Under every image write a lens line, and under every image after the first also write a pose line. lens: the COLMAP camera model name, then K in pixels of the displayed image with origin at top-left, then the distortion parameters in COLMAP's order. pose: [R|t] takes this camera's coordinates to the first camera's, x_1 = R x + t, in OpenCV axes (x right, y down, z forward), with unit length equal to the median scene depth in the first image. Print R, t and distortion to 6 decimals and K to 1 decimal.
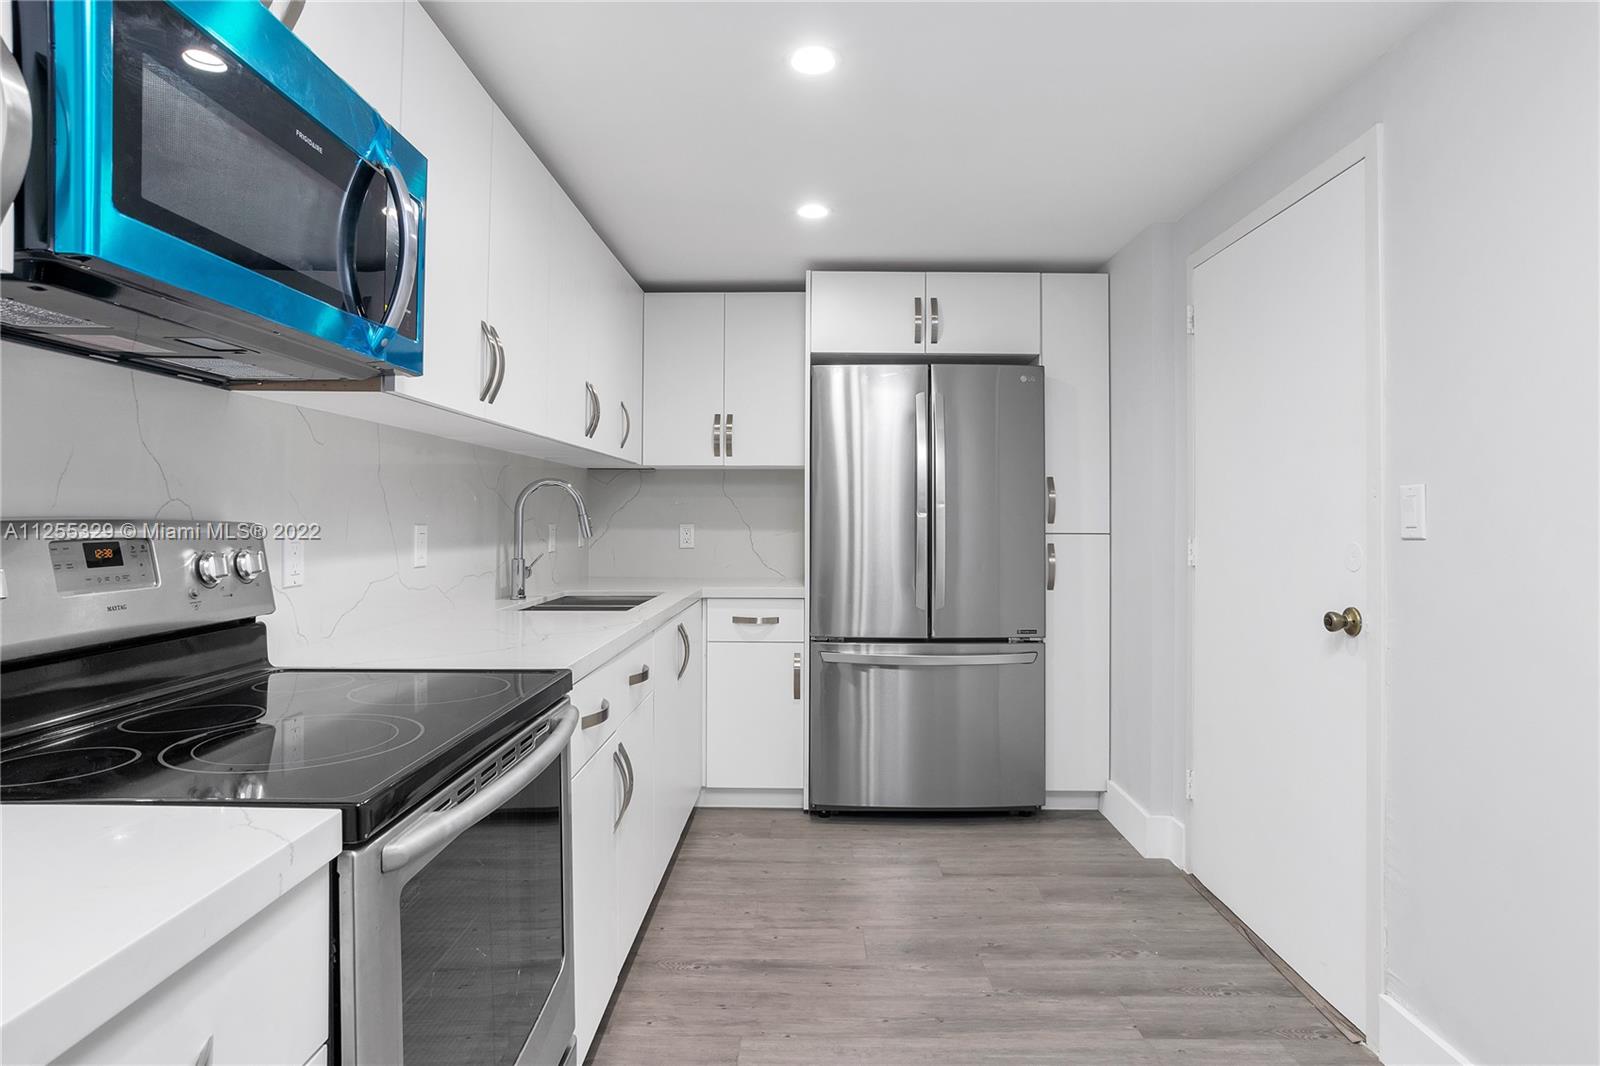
lens RADIAL K [[859.7, 0, 793.0], [0, 859.7, 508.4], [0, 0, 1]] dist [-0.047095, 0.031874]
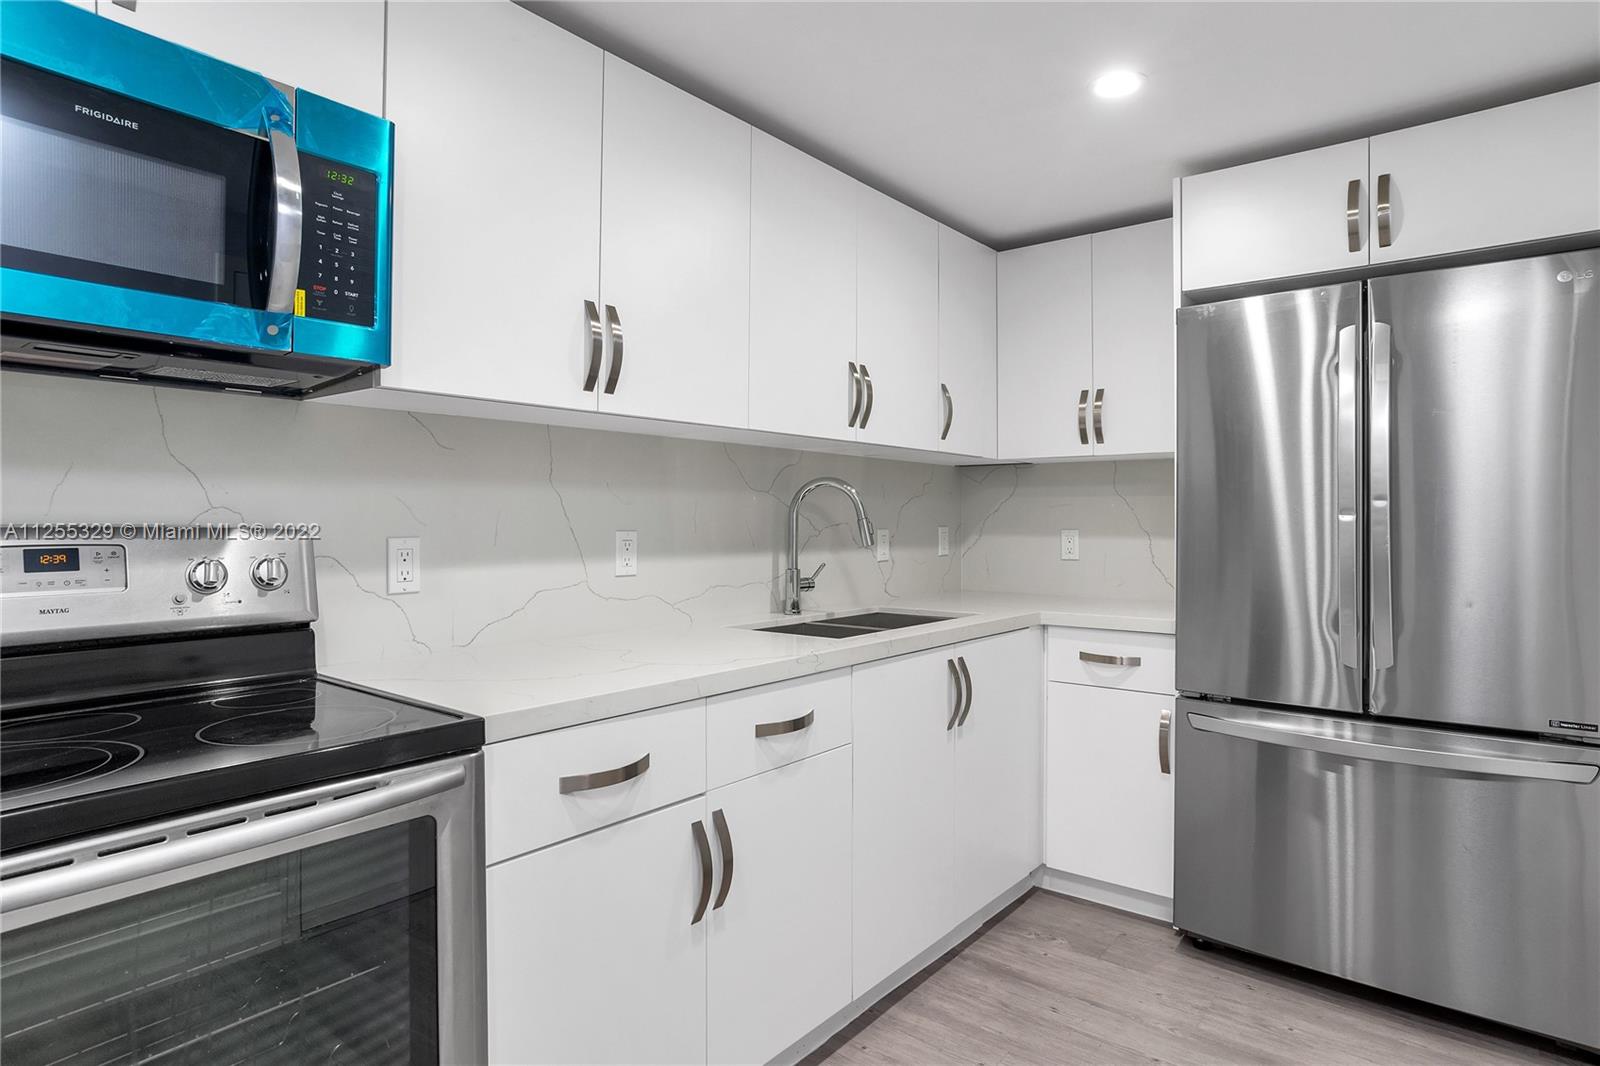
lens RADIAL K [[865.8, 0, 810.8], [0, 865.8, 512.0], [0, 0, 1]] dist [-0.052265, 0.037069]
pose [[0.799891, -0.007437, -0.600099, 0.207757], [0.007683, 0.999968, -0.002152, 0.001329], [0.600096, -0.002889, 0.799923, 0.252845]]
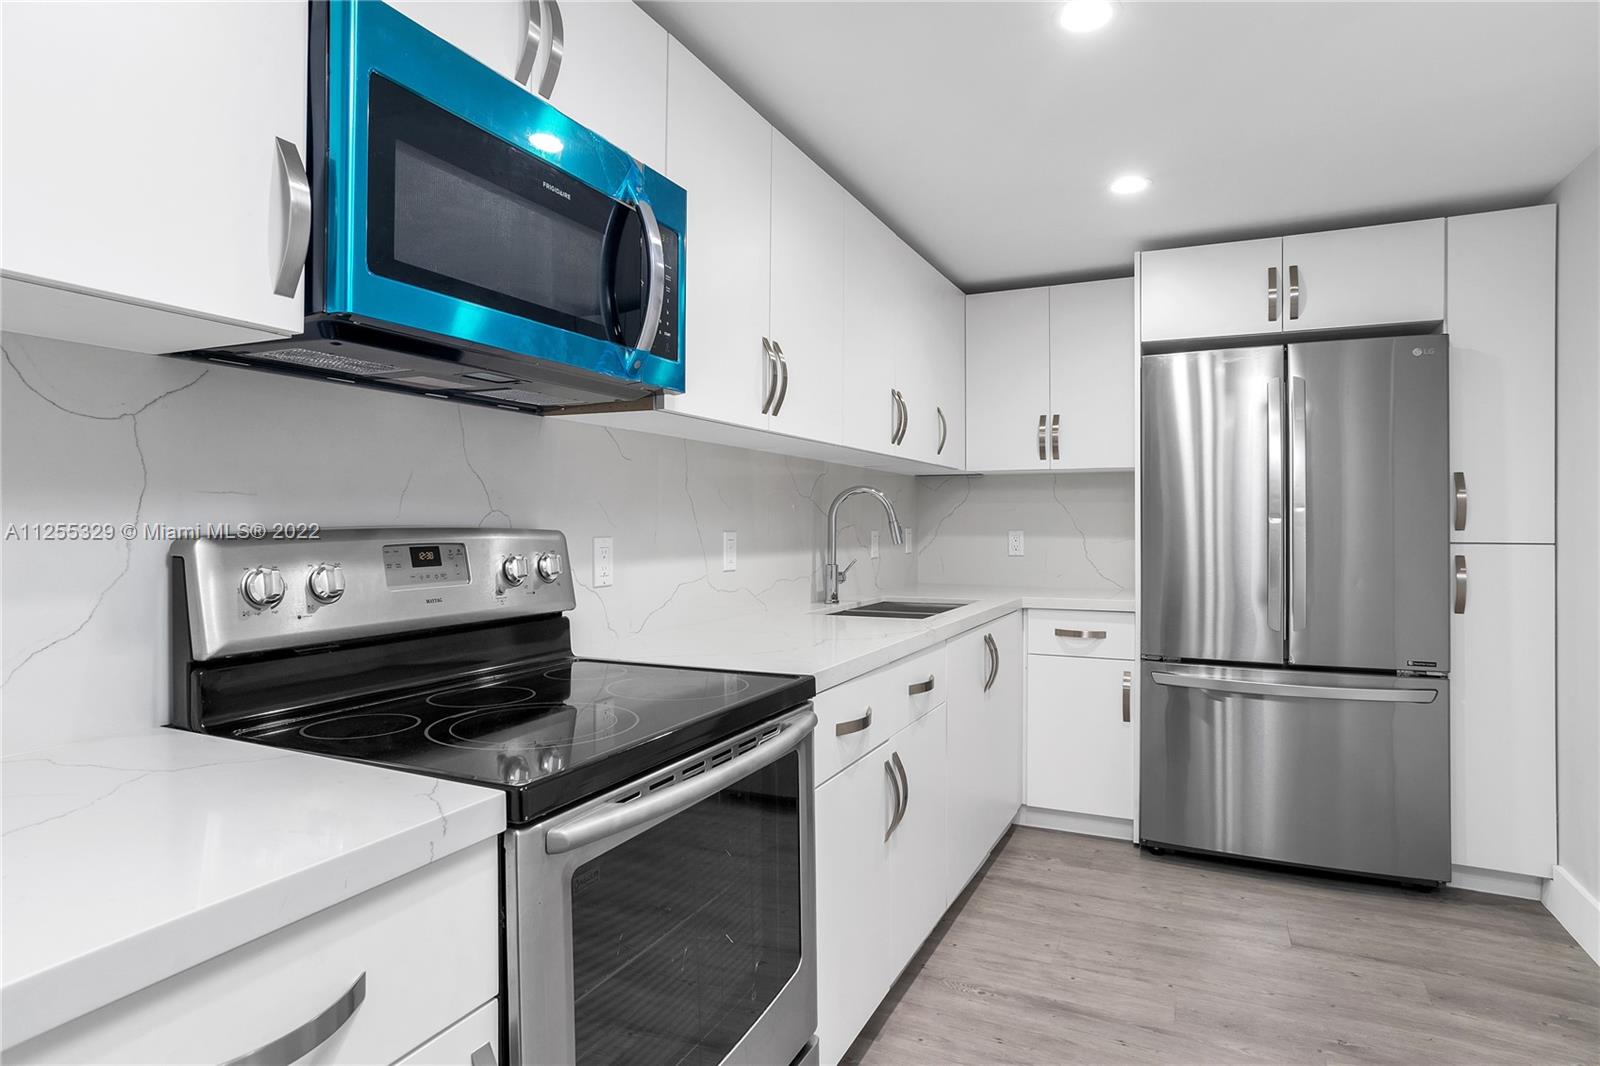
lens RADIAL K [[854.4, 0, 809.5], [0, 854.4, 523.0], [0, 0, 1]] dist [-0.050275, 0.035326]
pose [[0.913797, -0.002971, -0.406161, 0.066034], [0.006979, 0.999940, 0.008388, -0.000082], [0.406112, -0.010499, 0.913763, 0.037809]]
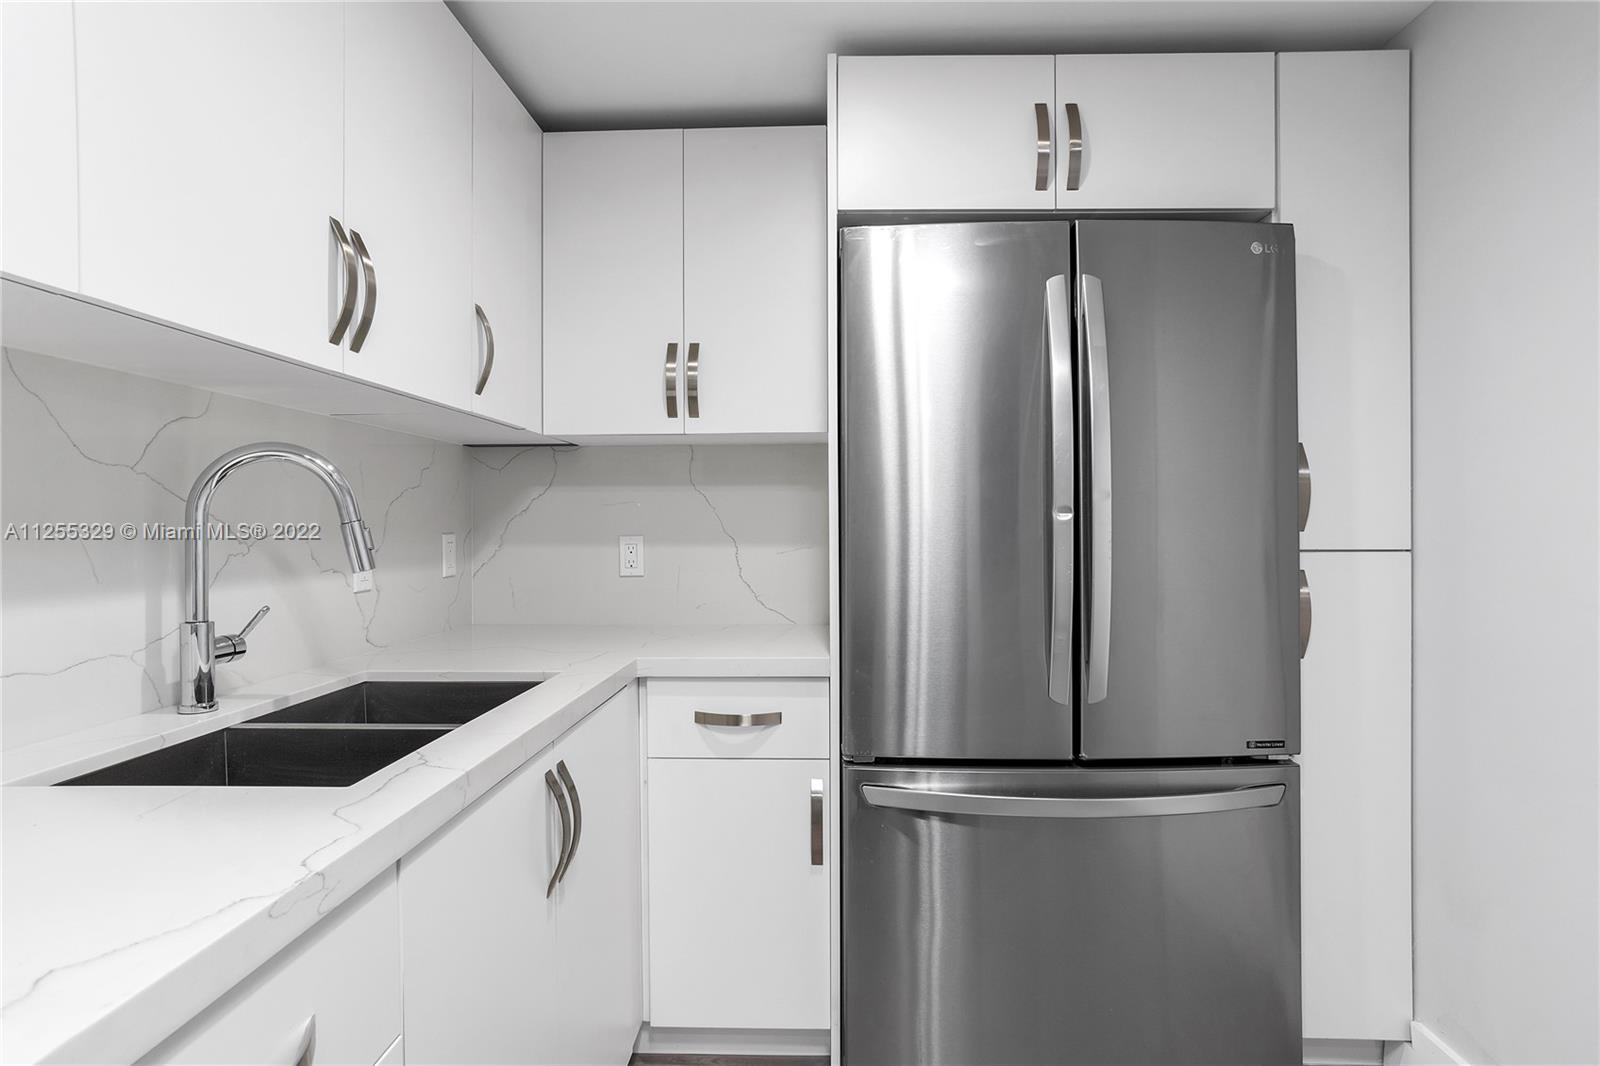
lens RADIAL K [[862.6, 0, 797.2], [0, 862.6, 529.3], [0, 0, 1]] dist [-0.039781, 0.019309]
pose [[0.999904, -0.008135, -0.011254, 0.000266], [0.008322, 0.999826, 0.016686, 0.004940], [0.011117, -0.016778, 0.999797, 0.488640]]
